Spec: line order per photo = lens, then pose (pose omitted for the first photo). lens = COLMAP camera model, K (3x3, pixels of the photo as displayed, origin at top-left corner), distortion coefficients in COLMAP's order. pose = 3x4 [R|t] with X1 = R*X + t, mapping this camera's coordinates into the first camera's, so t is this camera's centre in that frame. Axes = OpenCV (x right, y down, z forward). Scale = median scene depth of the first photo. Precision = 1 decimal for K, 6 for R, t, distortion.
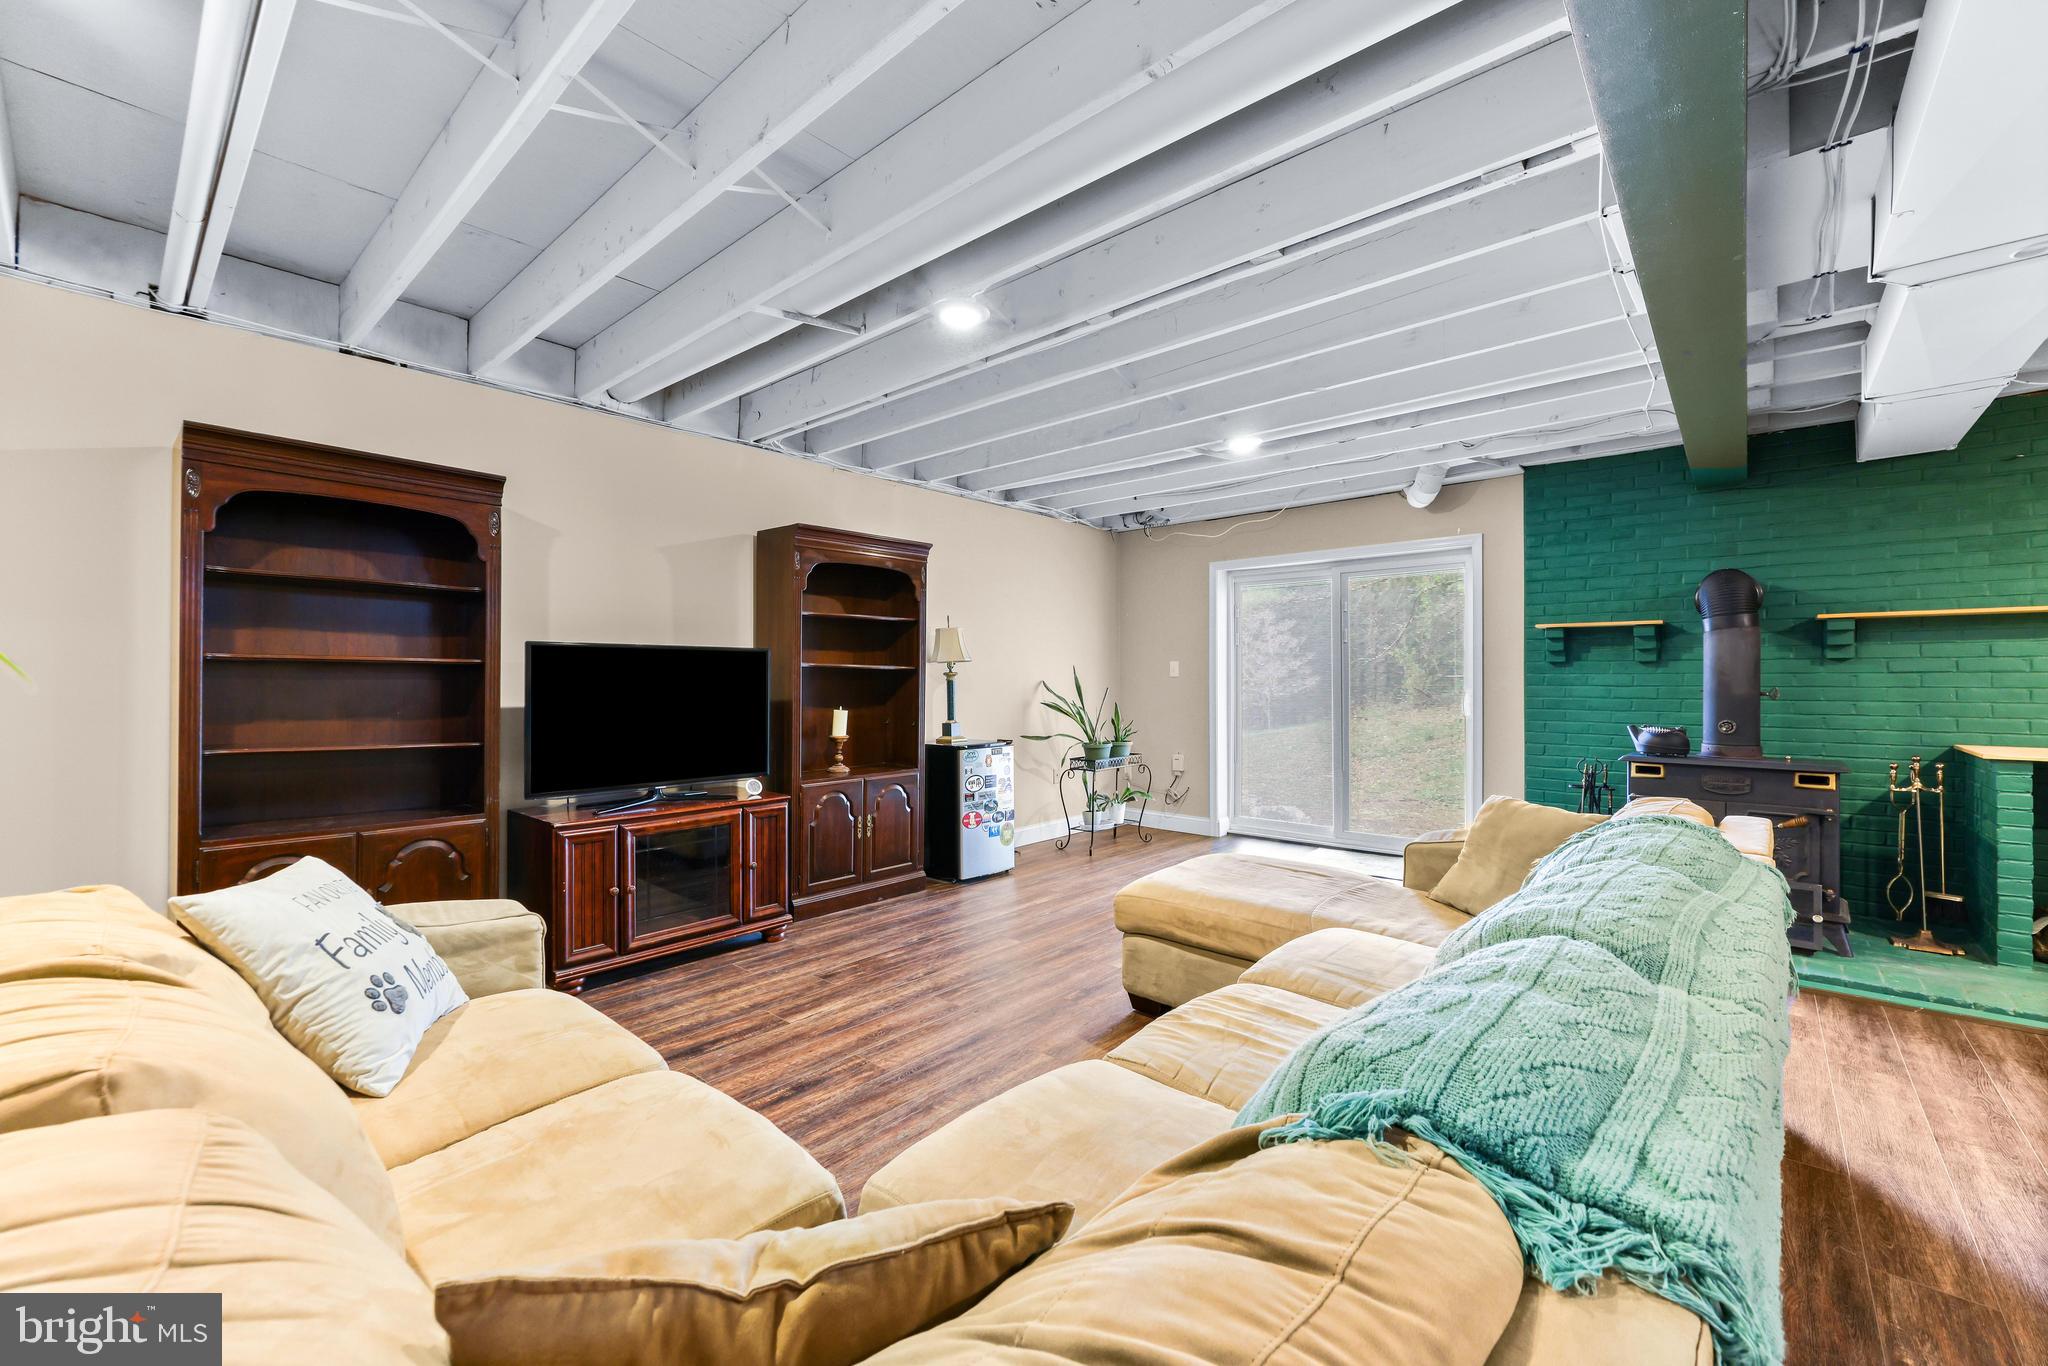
lens RADIAL K [[824.6, 0, 1019.7], [0, 824.6, 680.2], [0, 0, 1]] dist [-0.001855, 0.000497]
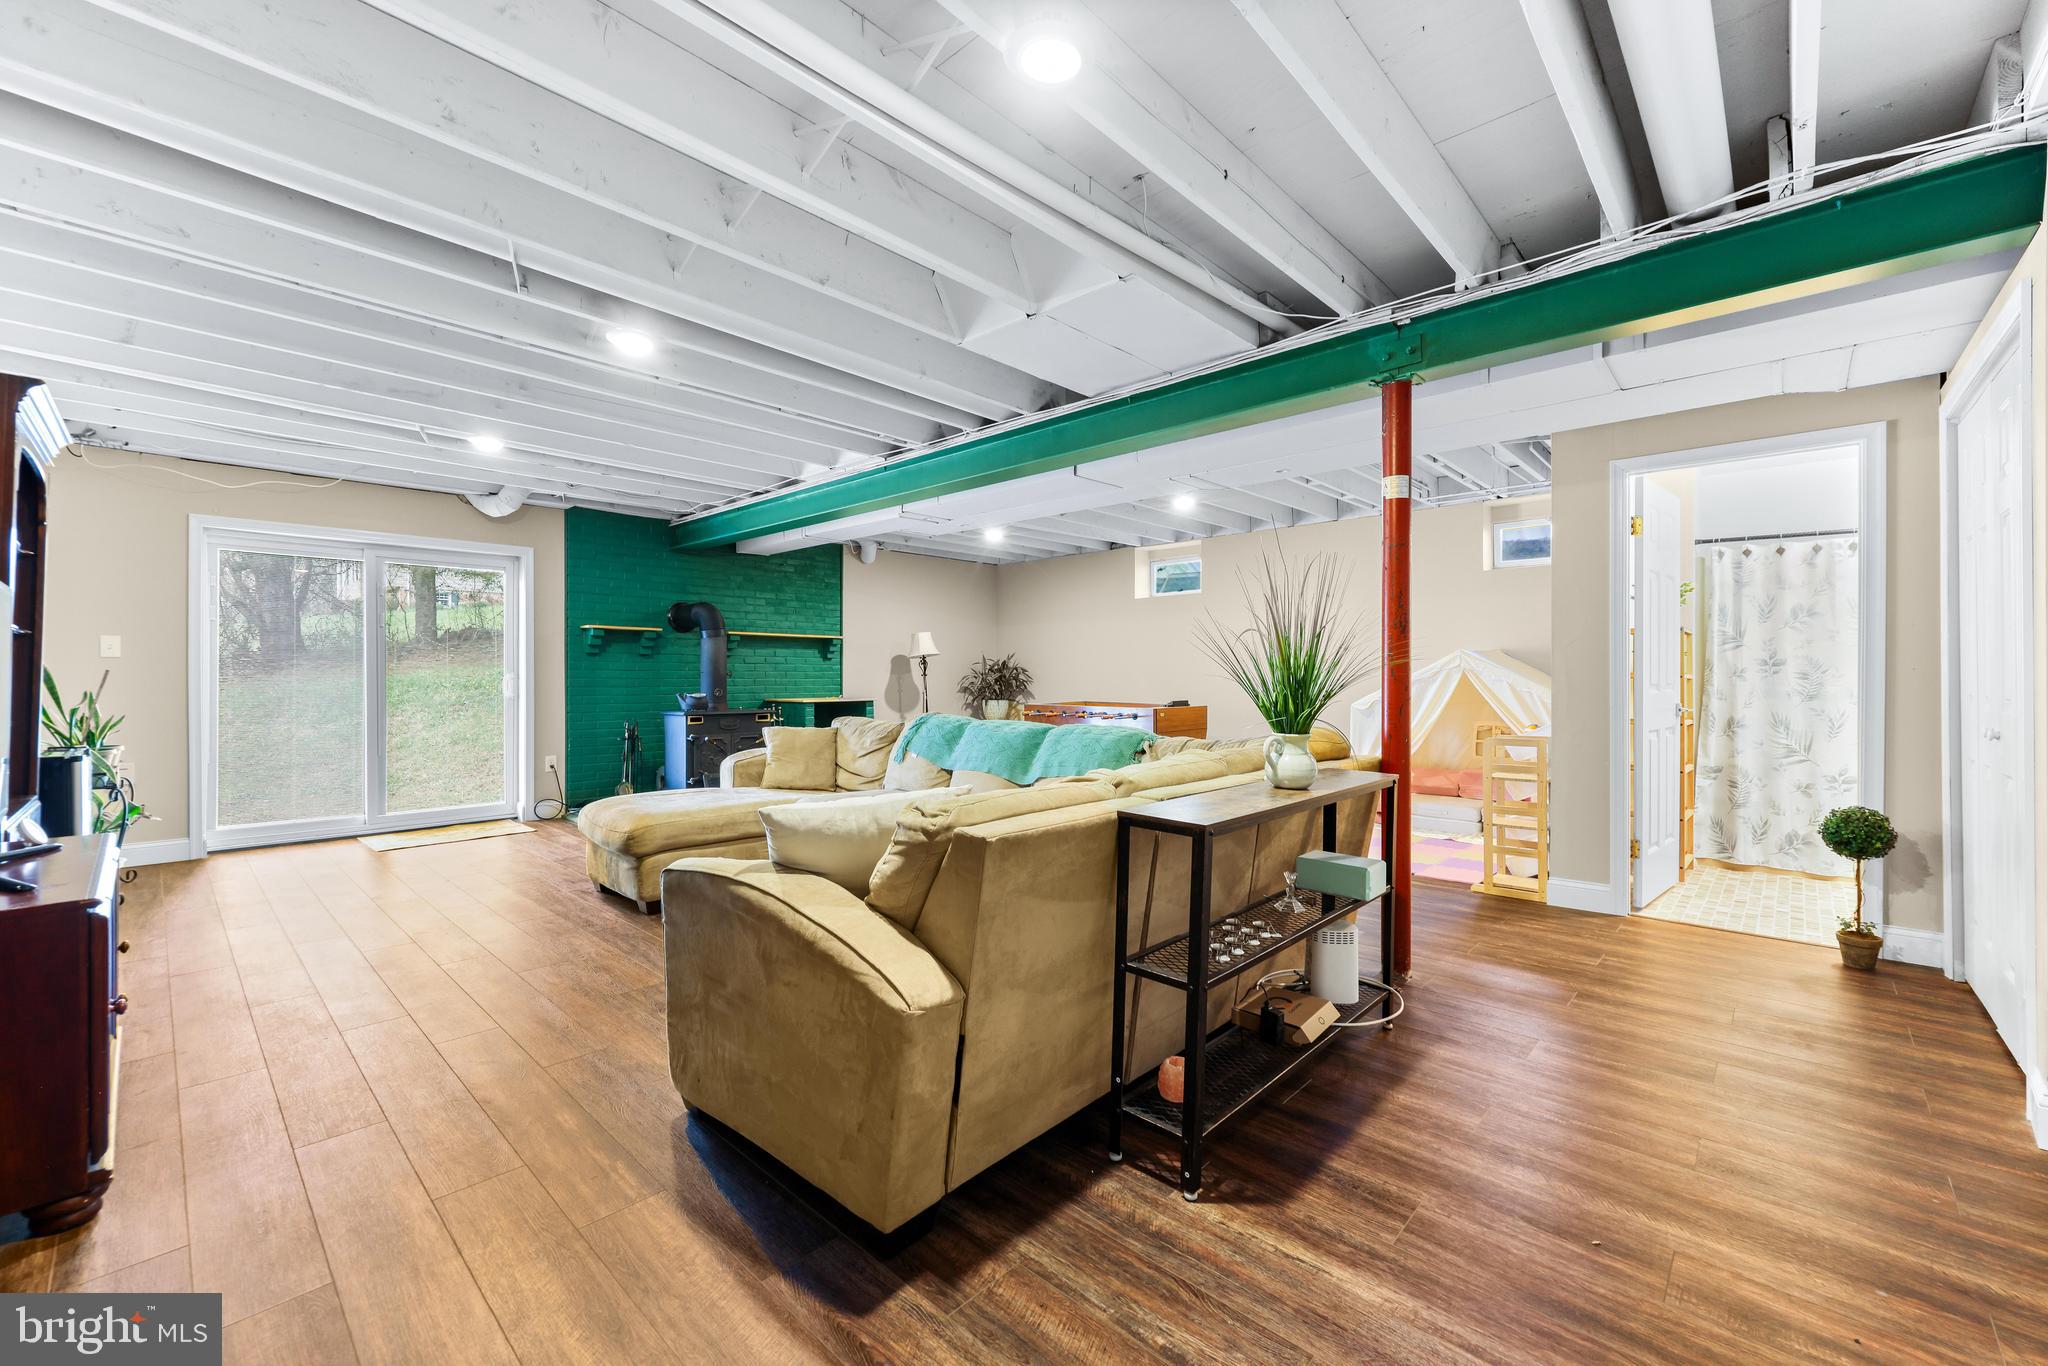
lens RADIAL K [[828.8, 0, 1024.0], [0, 828.8, 683.0], [0, 0, 1]] dist [0.002526, 0.000188]
pose [[0.019454, -0.007878, 0.999780, -0.879938], [-0.000720, 0.999969, 0.007893, 0.020519], [-0.999810, -0.000874, 0.019447, 0.297939]]
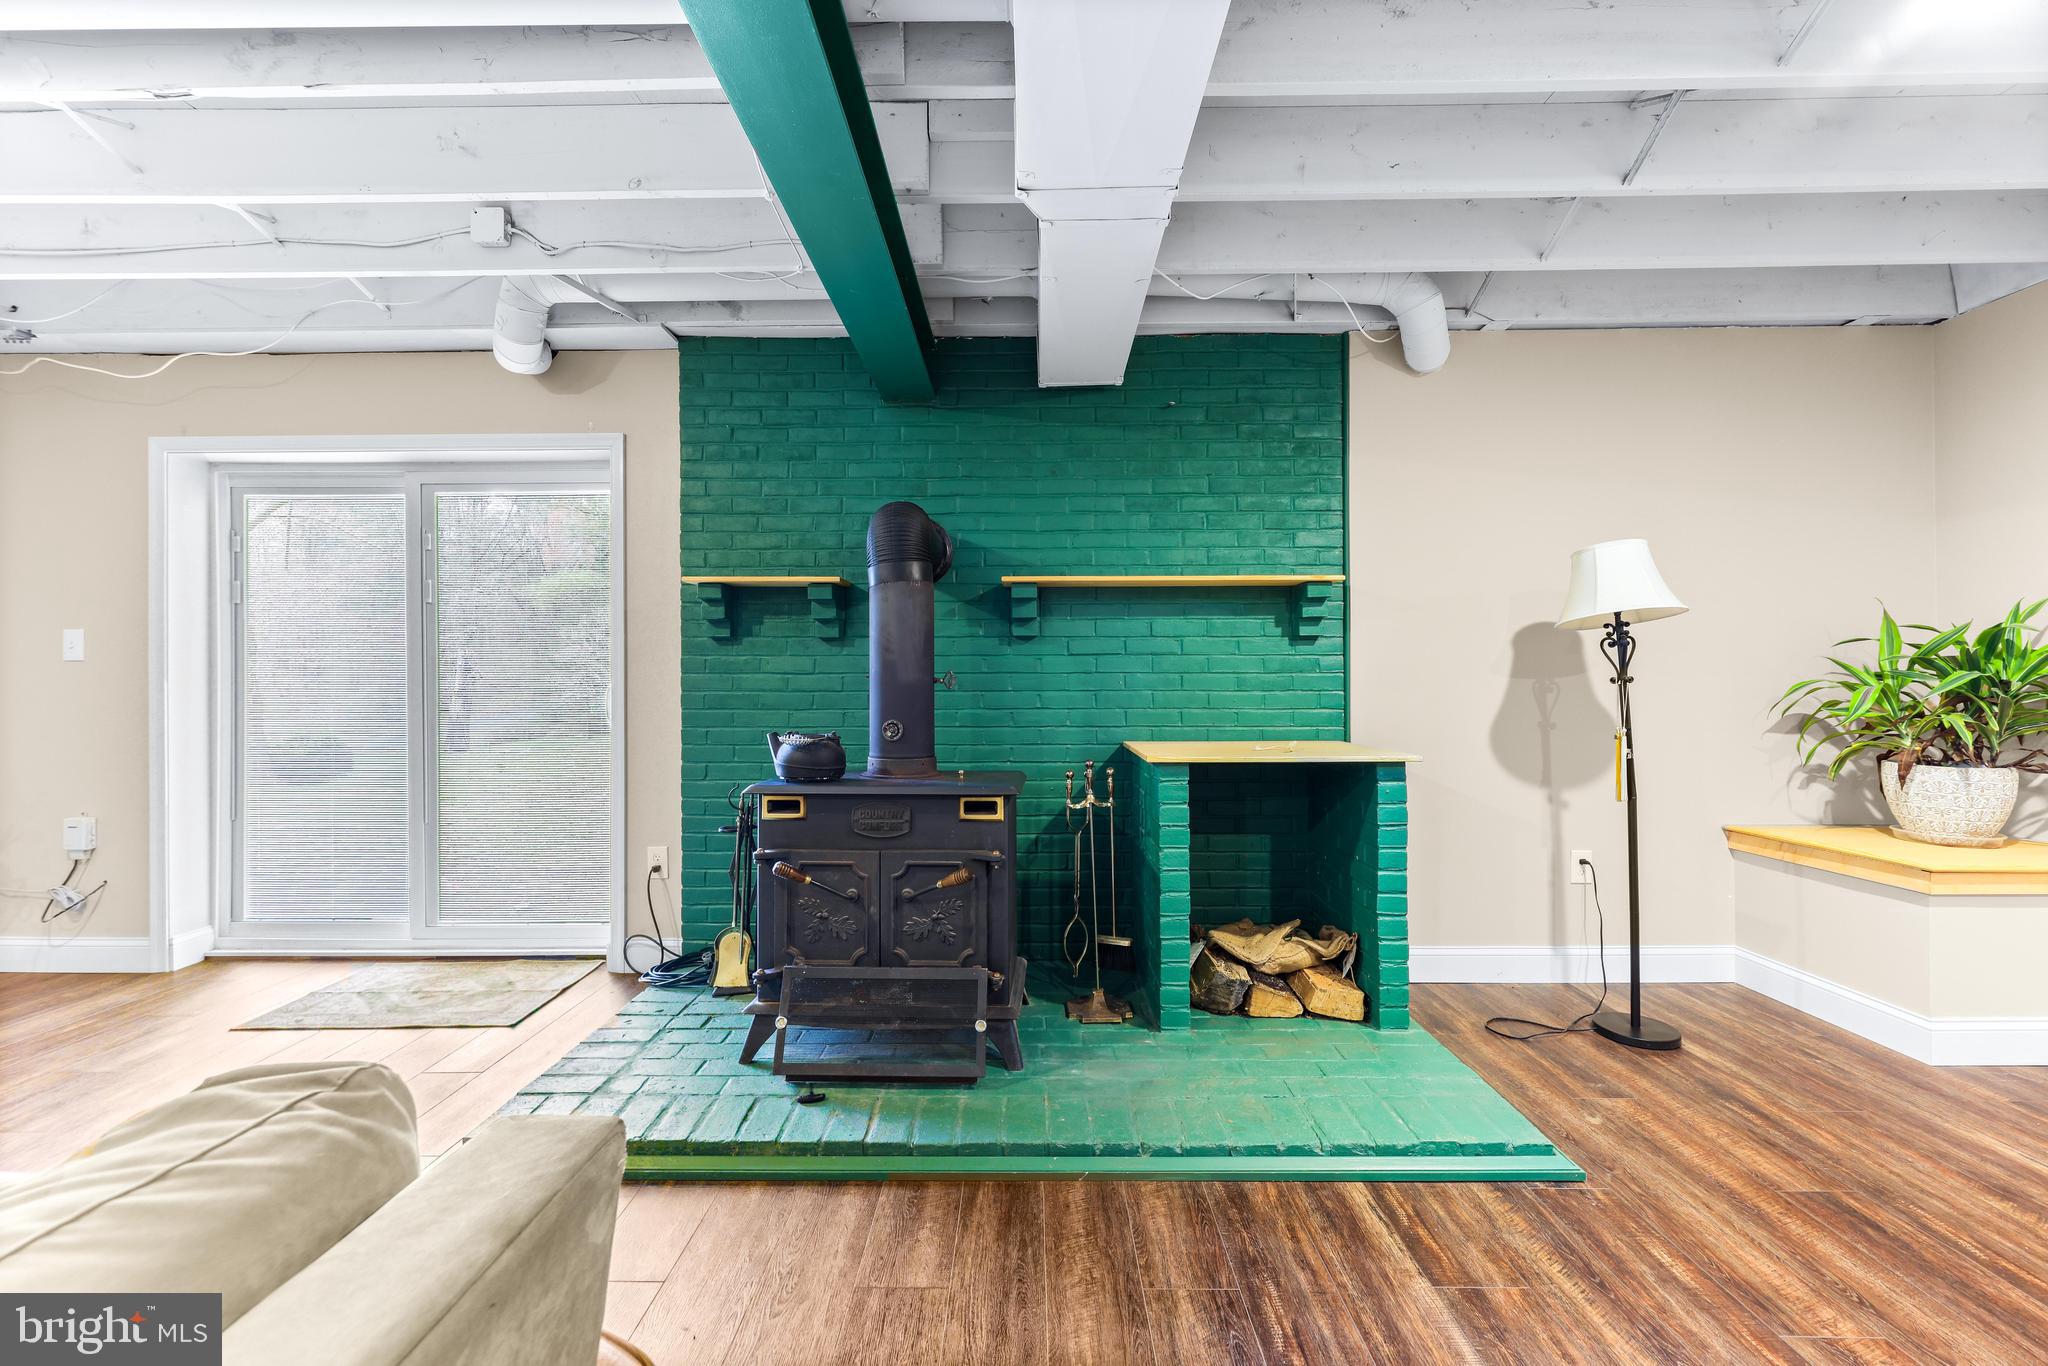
lens RADIAL K [[821.0, 0, 1019.7], [0, 821.0, 673.7], [0, 0, 1]] dist [0.000369, 0.000221]
pose [[0.753715, 0.005004, 0.657182, 0.484324], [0.002668, 0.999939, -0.010673, 0.017774], [-0.657196, 0.009797, 0.753656, 0.419721]]
